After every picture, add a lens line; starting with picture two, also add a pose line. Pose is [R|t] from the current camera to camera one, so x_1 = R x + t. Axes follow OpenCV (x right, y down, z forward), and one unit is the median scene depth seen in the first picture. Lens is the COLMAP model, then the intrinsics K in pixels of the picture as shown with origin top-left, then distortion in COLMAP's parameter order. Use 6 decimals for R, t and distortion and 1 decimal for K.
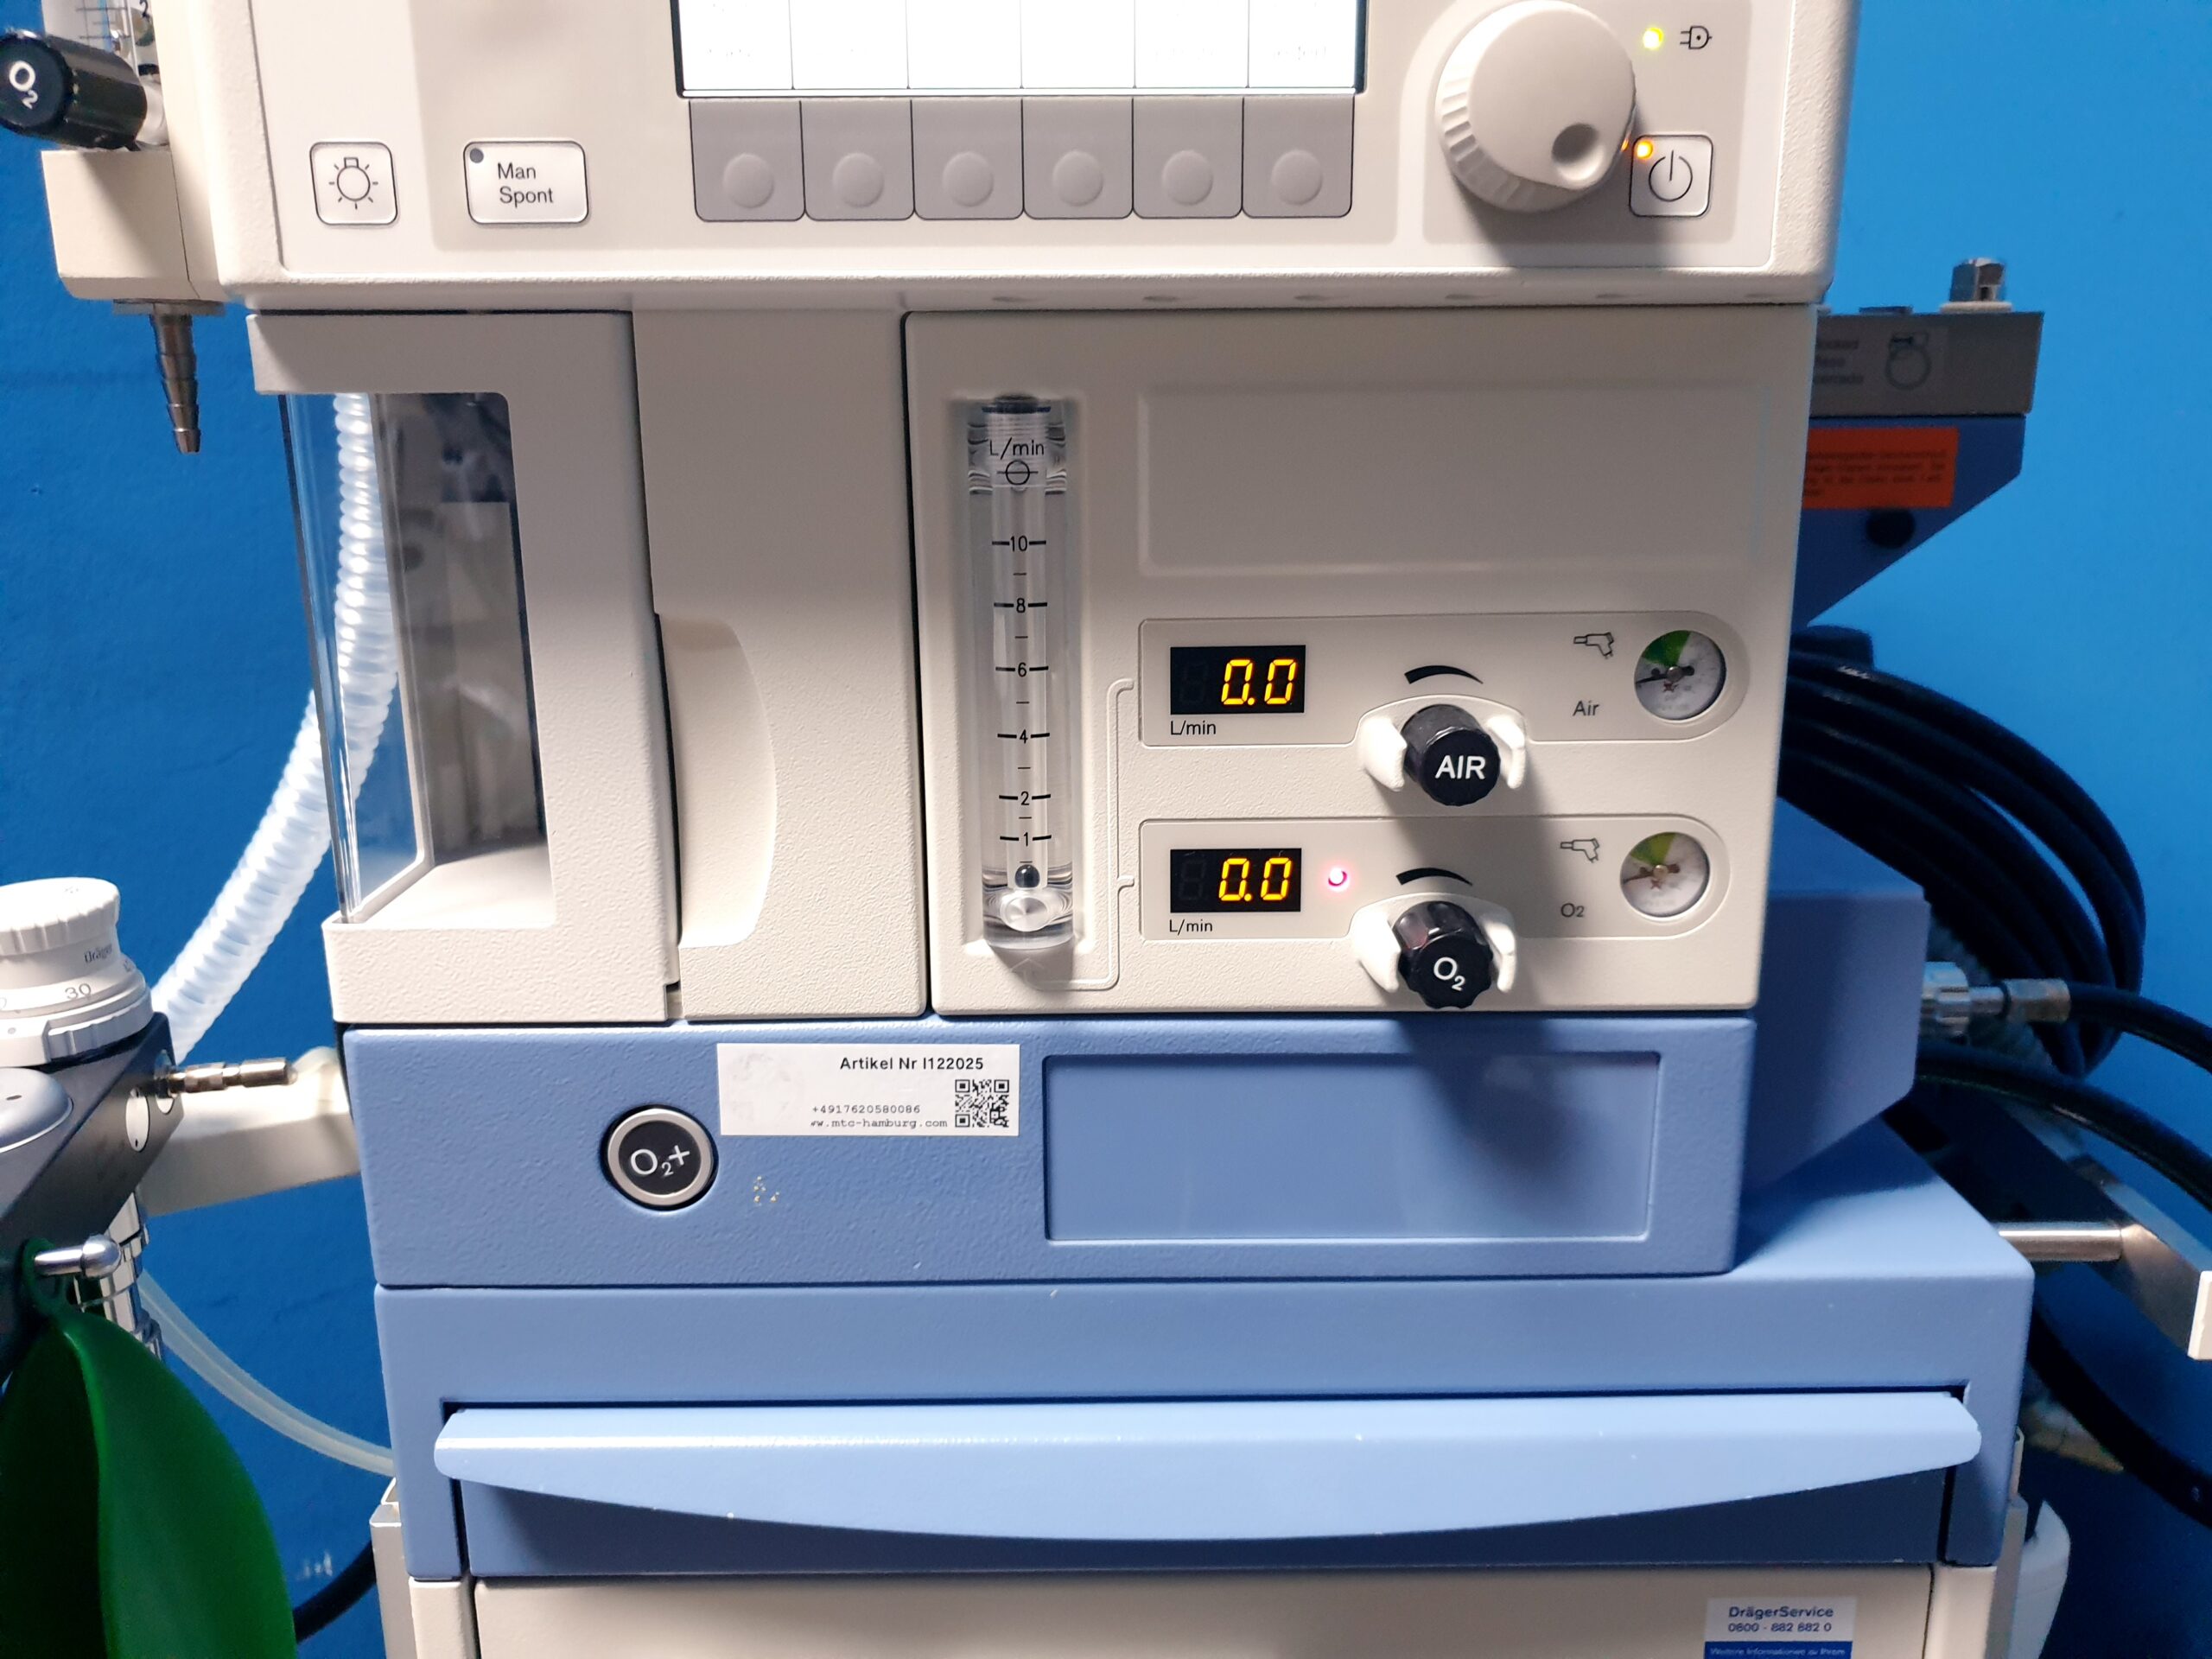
lens RADIAL K [[1666.8, 0, 1109.2], [0, 1666.8, 760.3], [0, 0, 1]] dist [0.126220, -0.229537]
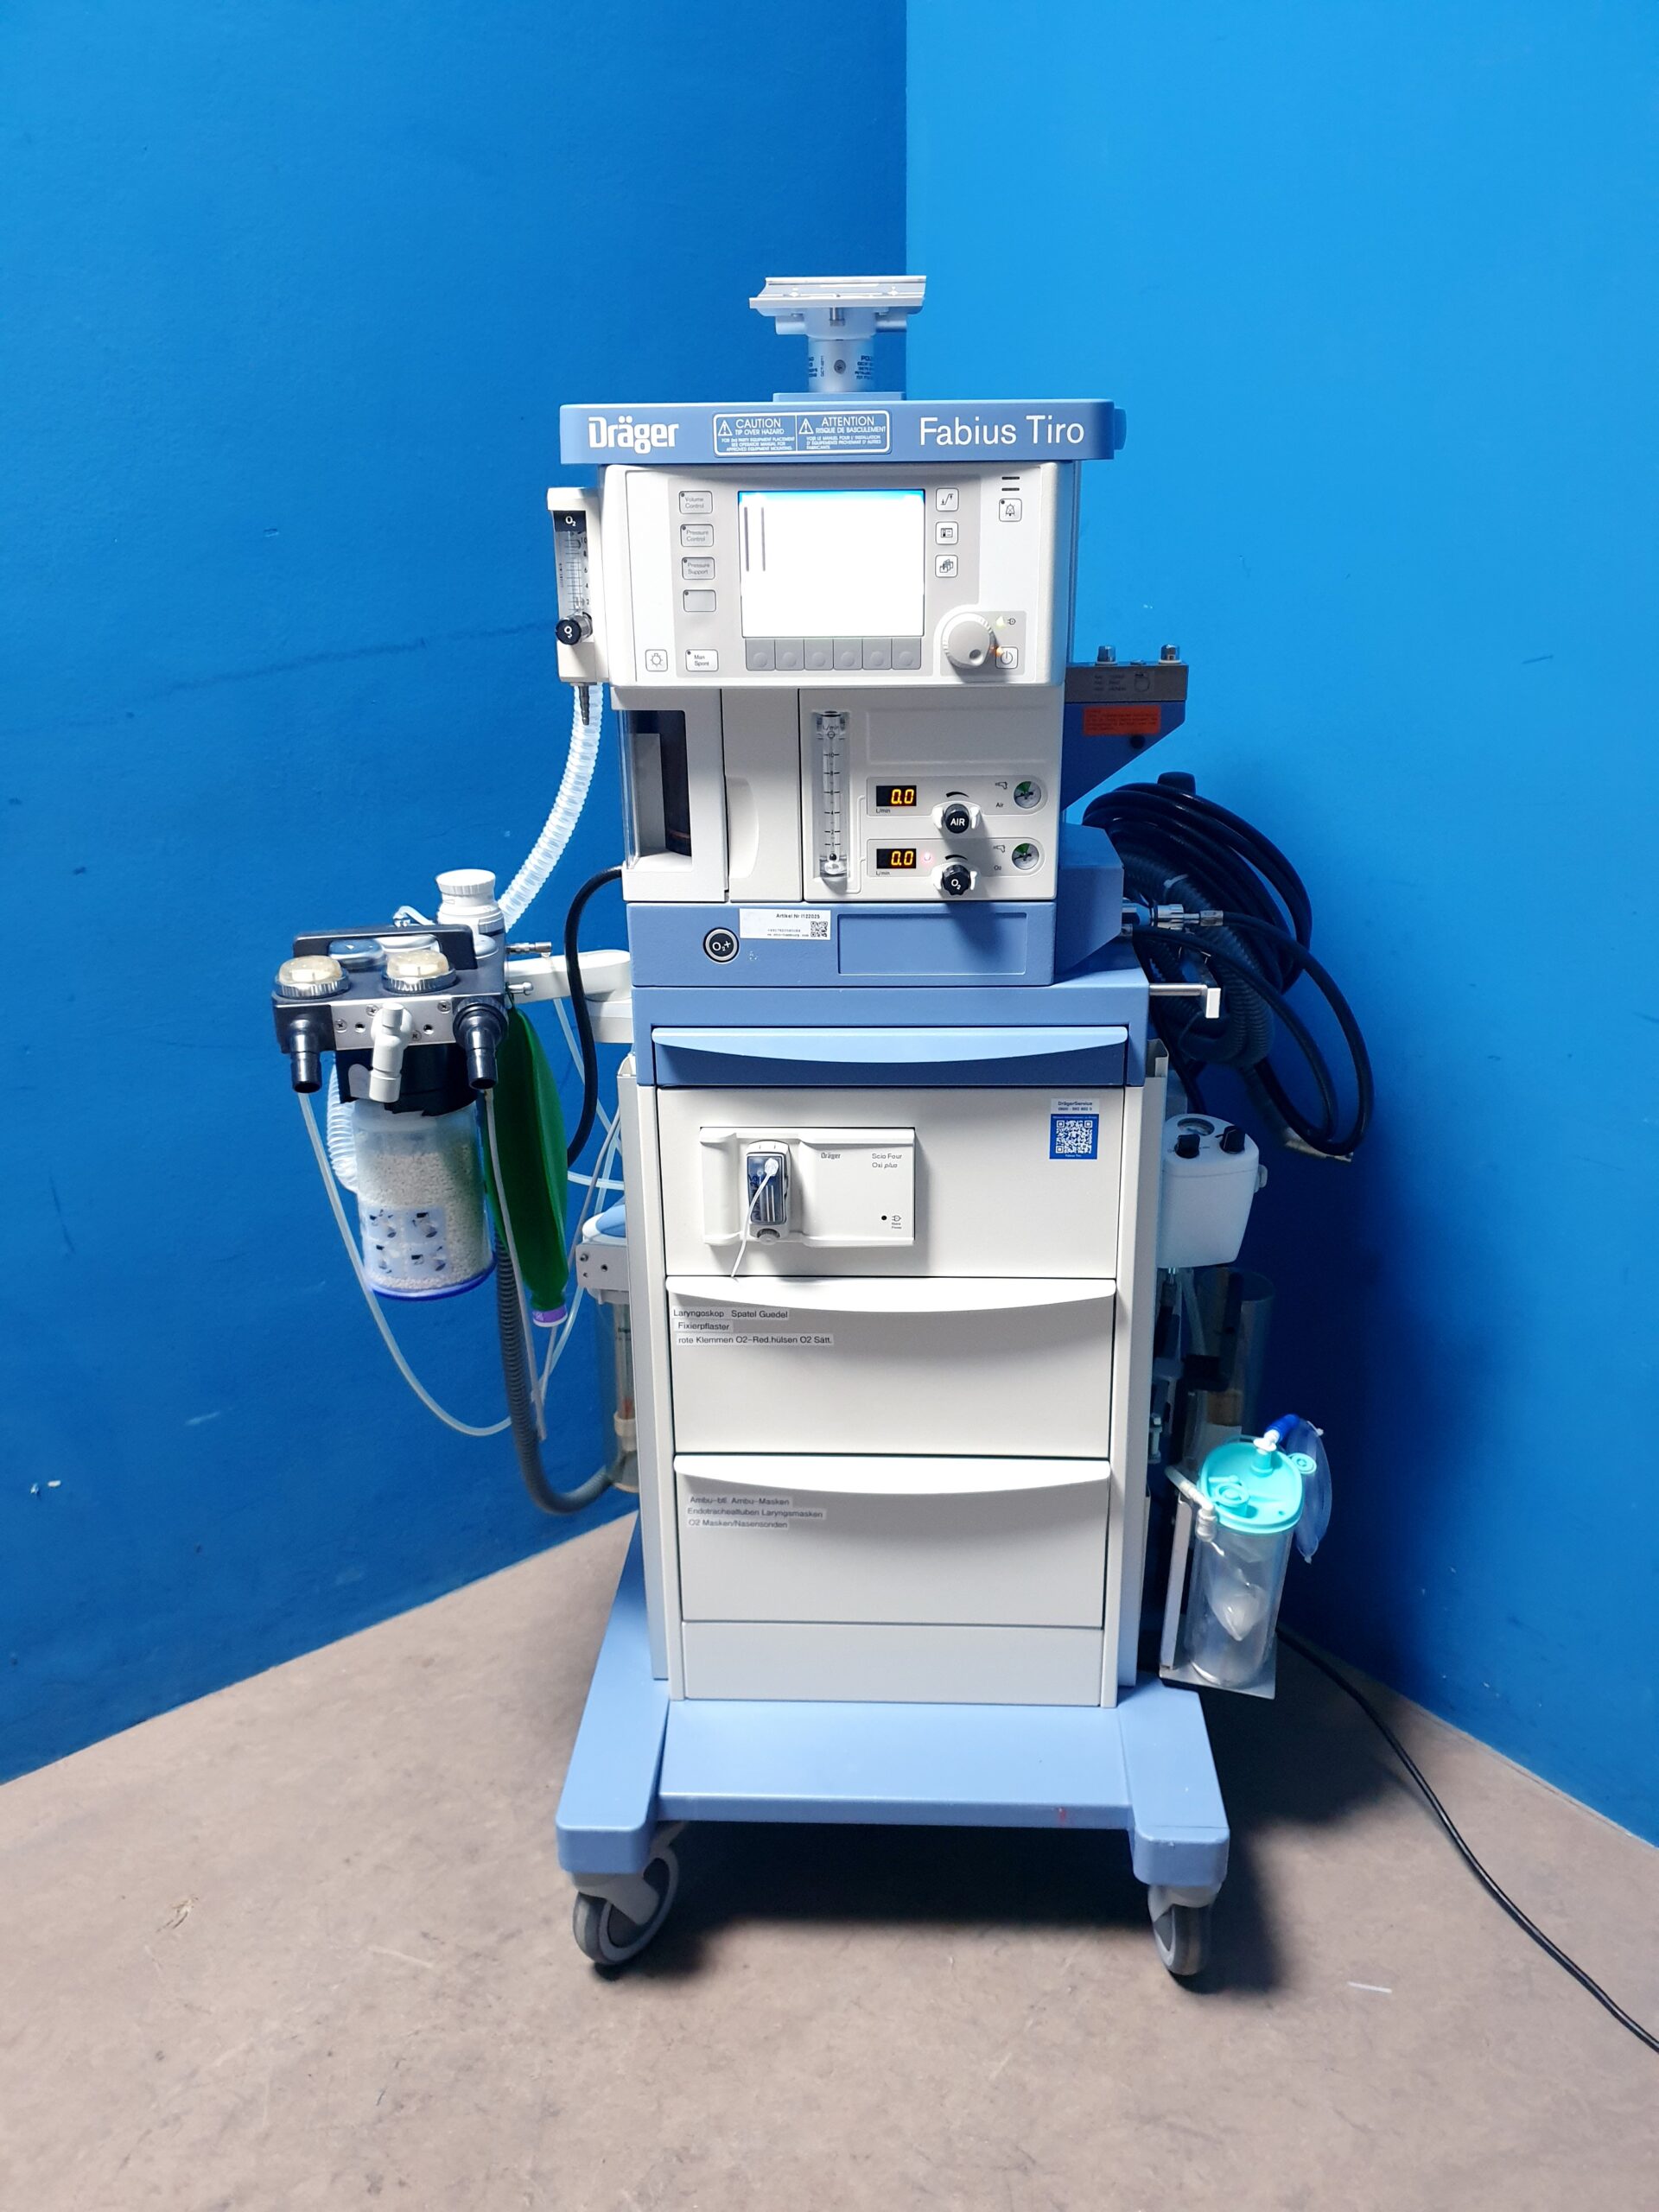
lens RADIAL K [[1702.1, 0, 838.5], [0, 1702.1, 1129.2], [0, 0, 1]] dist [0.053119, -0.036791]
pose [[0.998812, 0.011233, -0.047426, 0.124640], [-0.004820, 0.991074, 0.133225, 0.150601], [0.048499, -0.132839, 0.989950, -2.359443]]
